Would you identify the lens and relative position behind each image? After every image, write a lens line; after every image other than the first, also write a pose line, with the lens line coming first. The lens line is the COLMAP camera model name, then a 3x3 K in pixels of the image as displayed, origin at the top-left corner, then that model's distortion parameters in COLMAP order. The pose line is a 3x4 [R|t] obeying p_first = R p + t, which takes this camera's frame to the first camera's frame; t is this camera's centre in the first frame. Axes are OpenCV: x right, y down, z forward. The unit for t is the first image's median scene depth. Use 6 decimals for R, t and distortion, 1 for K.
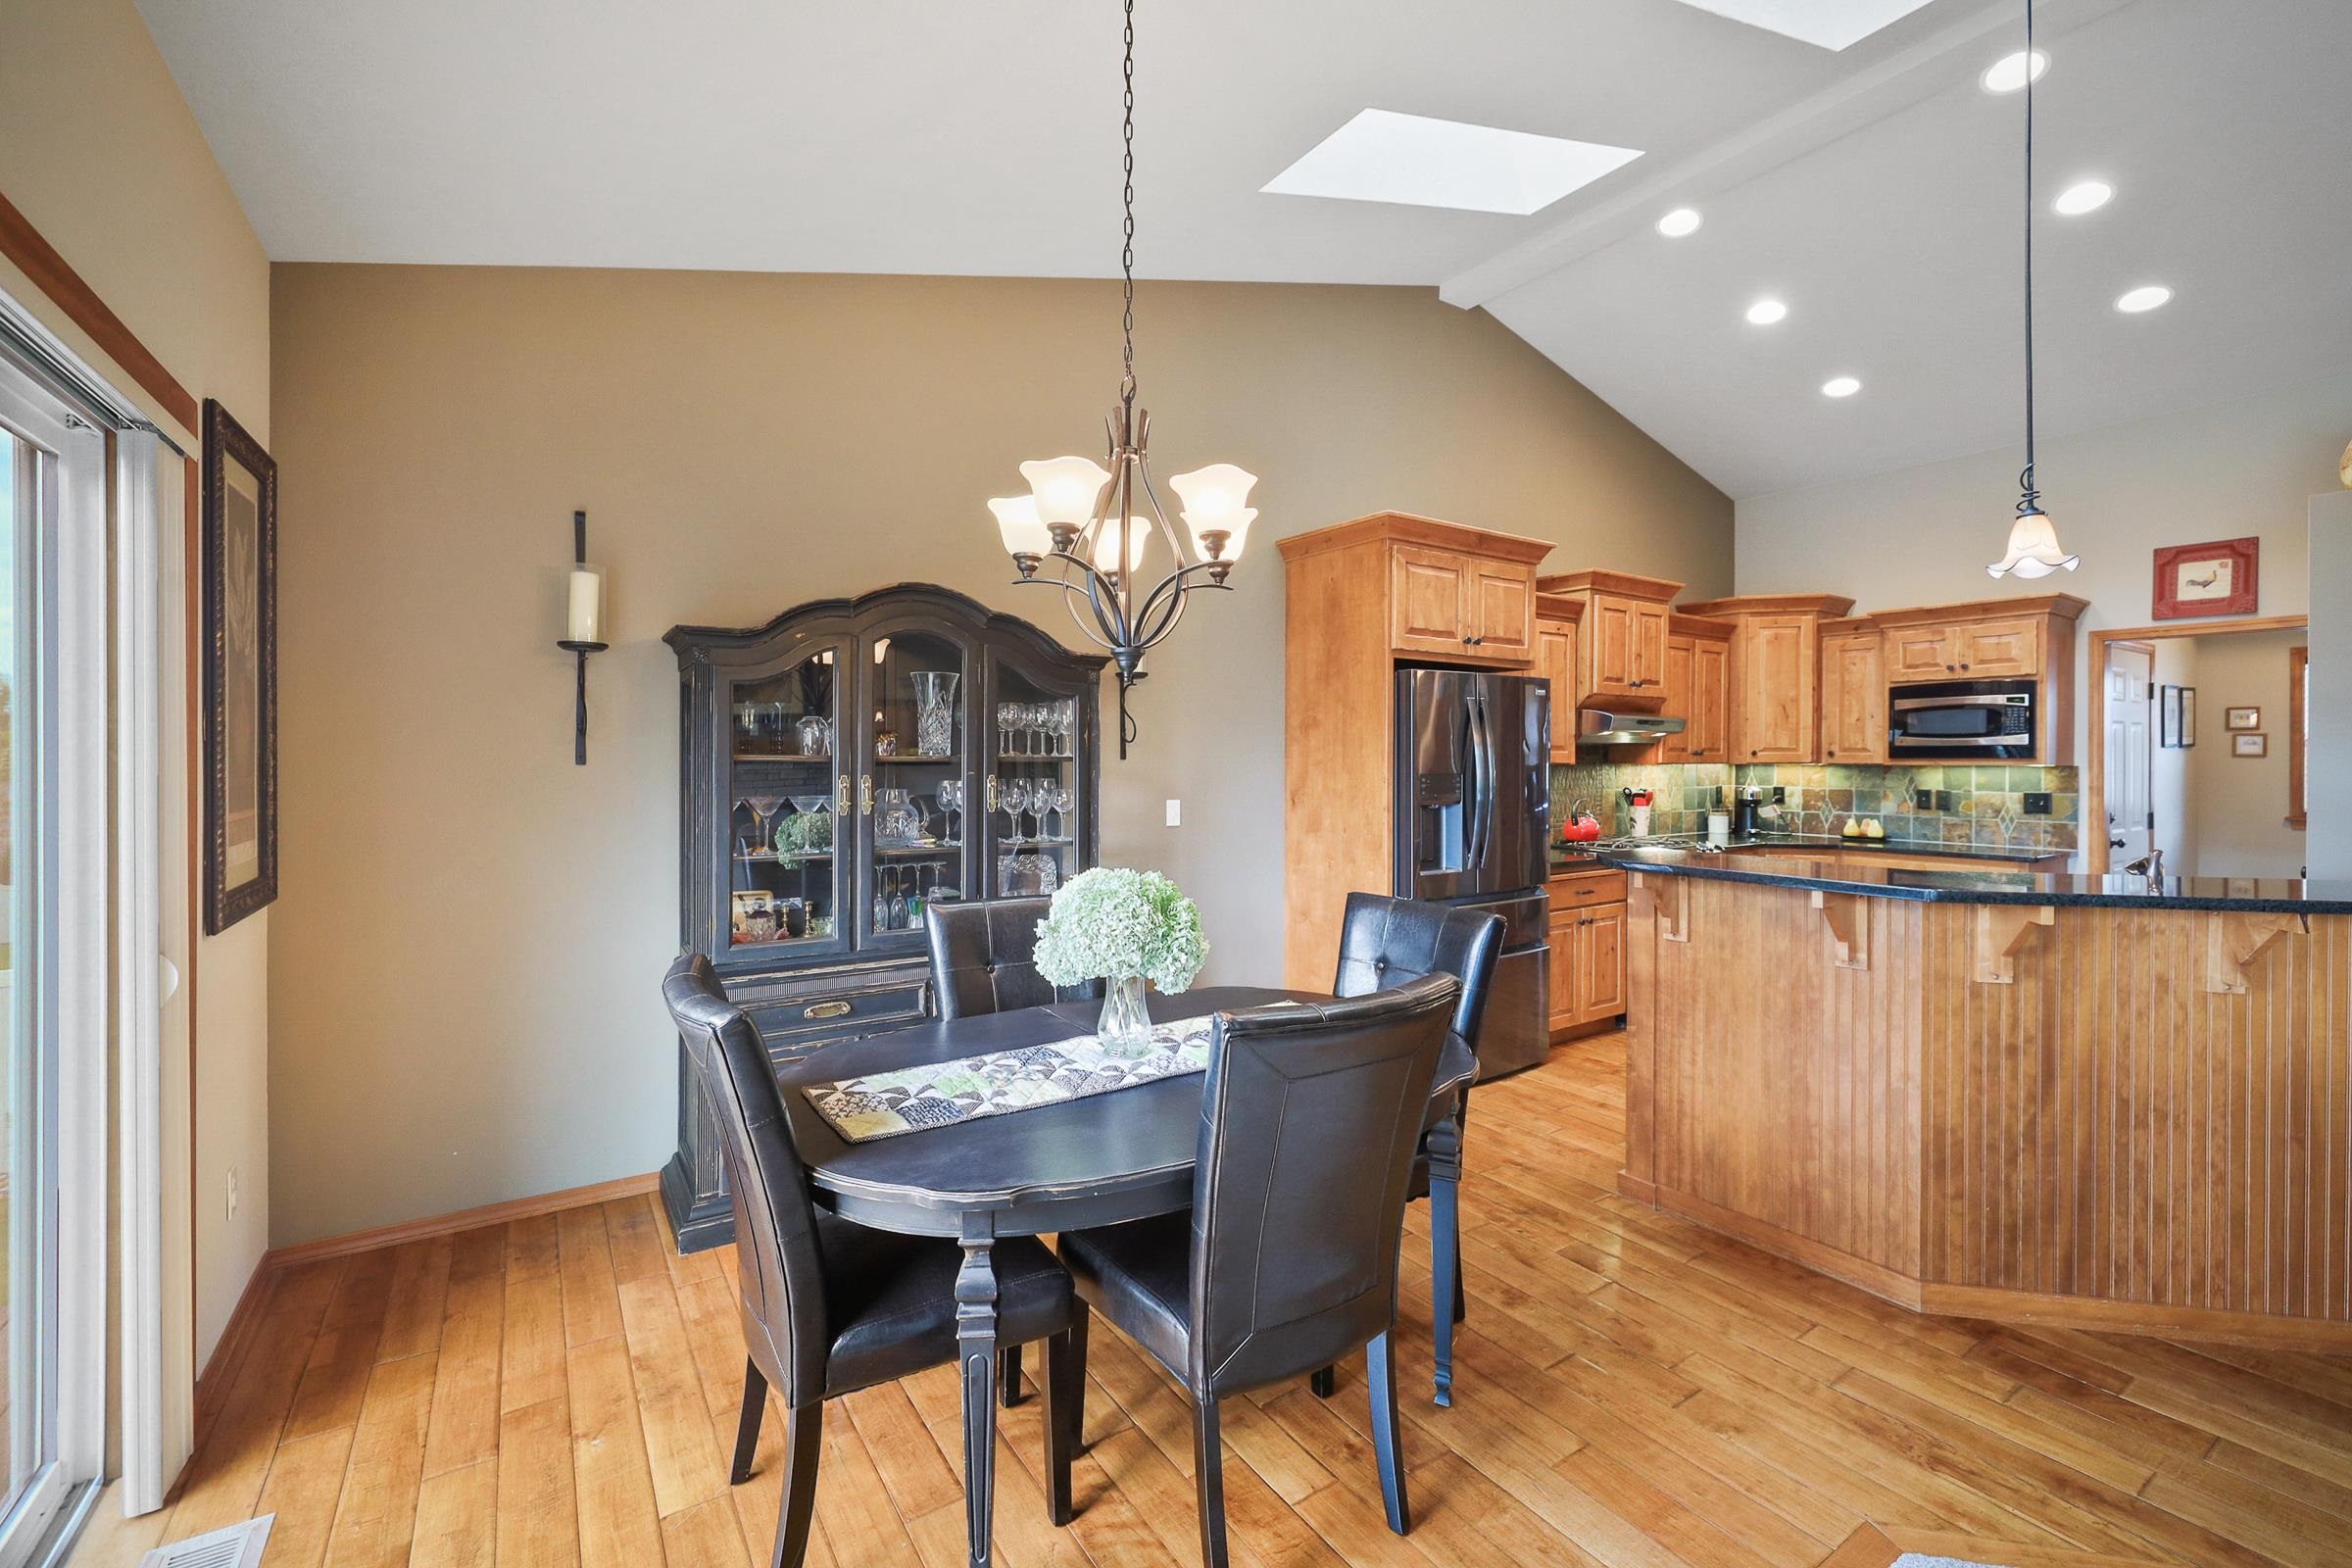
lens RADIAL K [[993.1, 0, 1176.7], [0, 993.1, 767.1], [0, 0, 1]] dist [-0.000209, -0.000047]
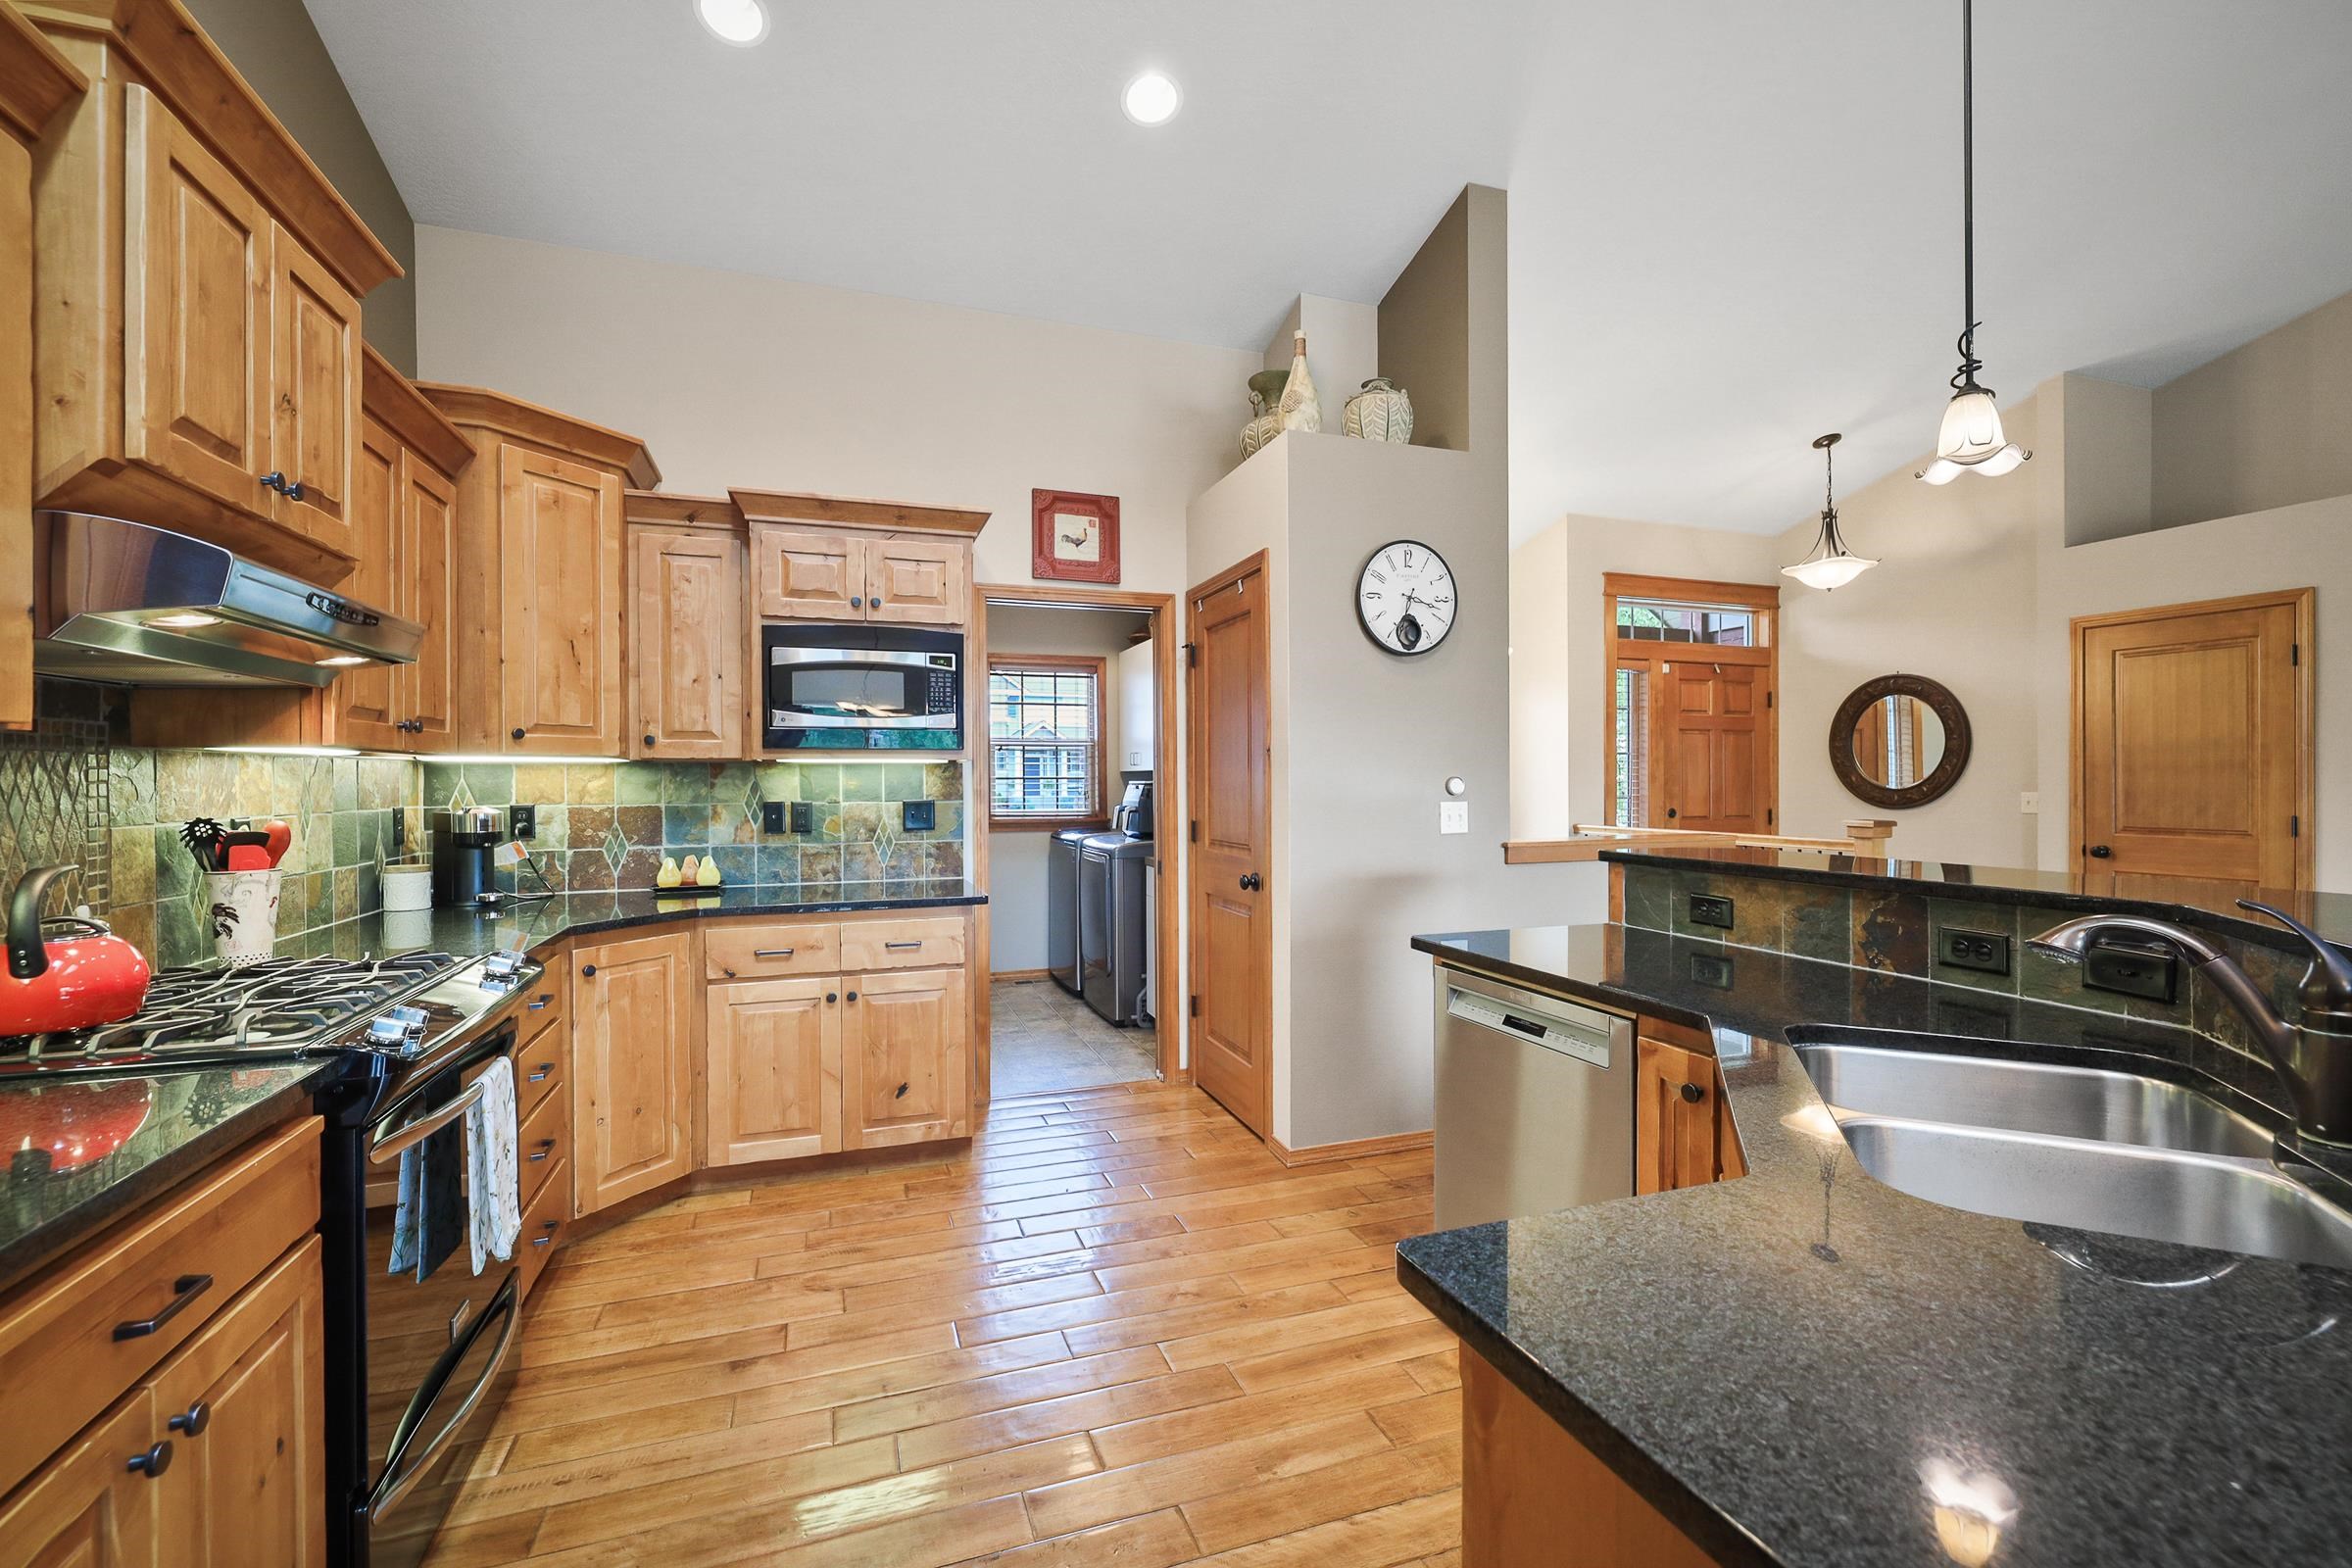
lens RADIAL K [[993.1, 0, 1171.9], [0, 993.1, 780.1], [0, 0, 1]] dist [-0.000209, -0.000047]
pose [[0.254618, -0.004238, 0.967033, 0.218462], [0.013556, 0.999908, 0.000813, 0.012203], [-0.966947, 0.012902, 0.254652, 0.616004]]
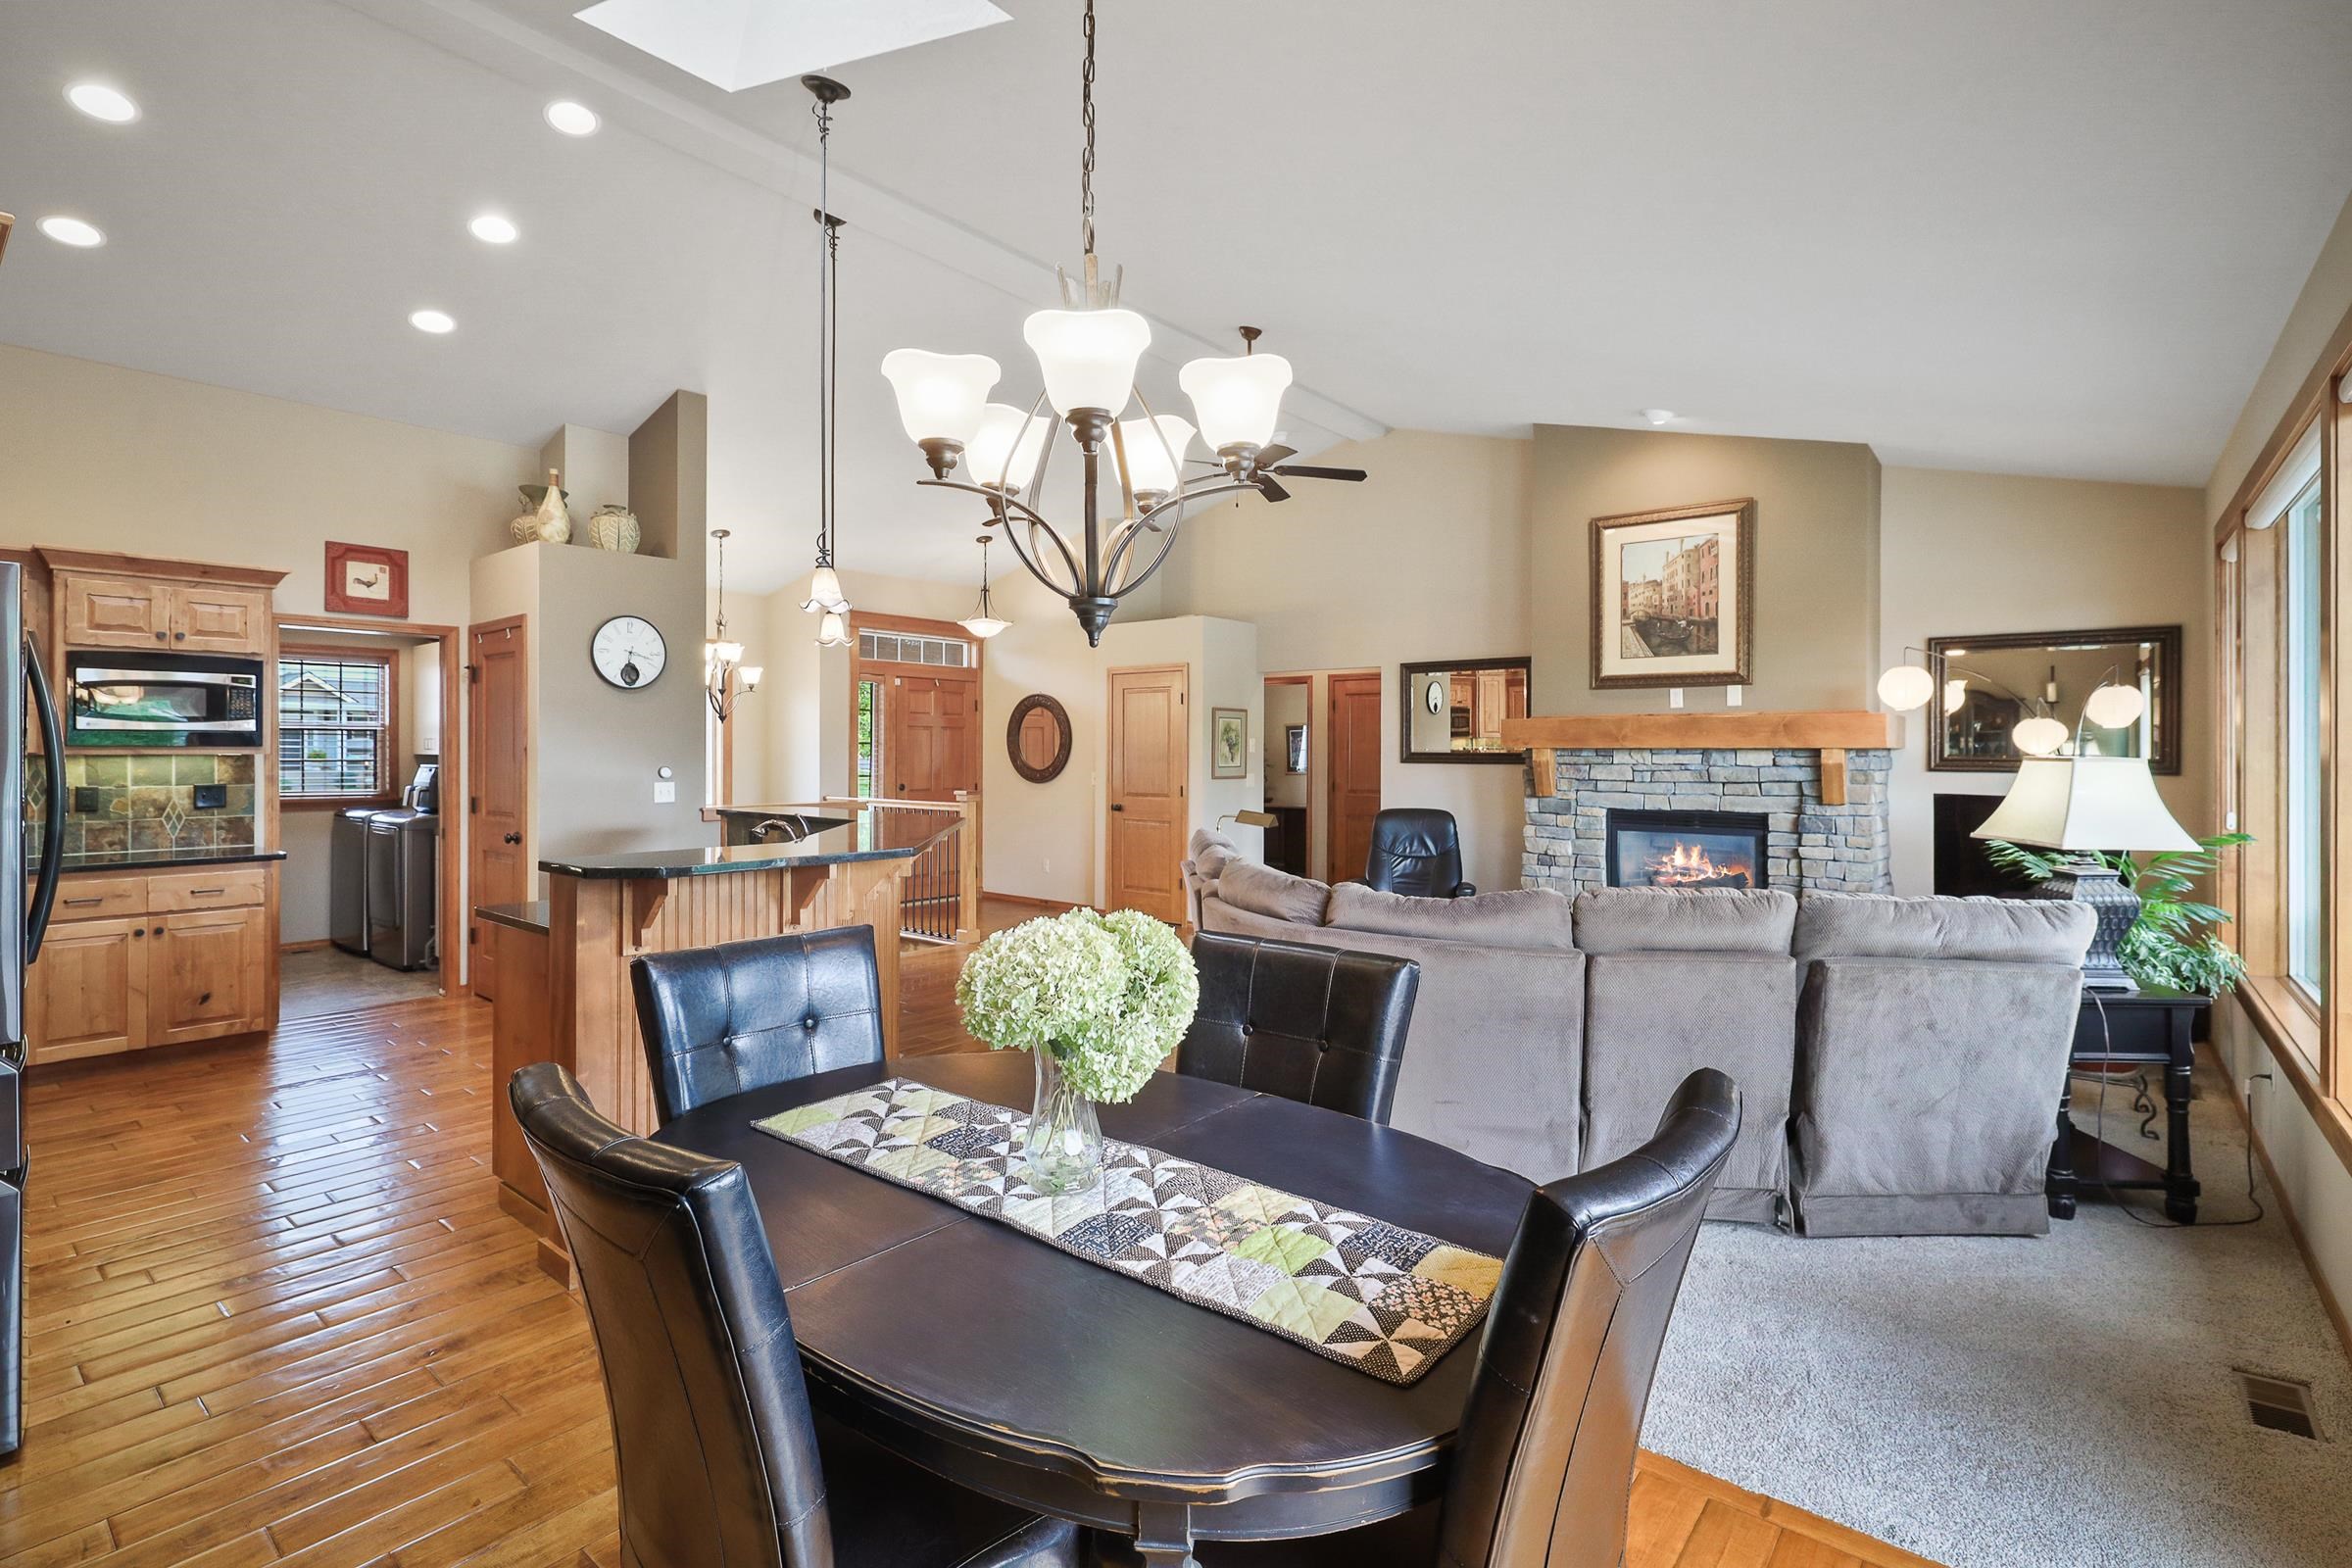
lens RADIAL K [[1095.7, 0, 1177.1], [0, 1095.7, 748.2], [0, 0, 1]] dist [-0.000891, 0.000332]
pose [[-0.283530, -0.001620, 0.958962, -0.301873], [0.004854, 0.999983, 0.003124, -0.005594], [-0.958951, 0.005541, -0.283517, 0.428212]]
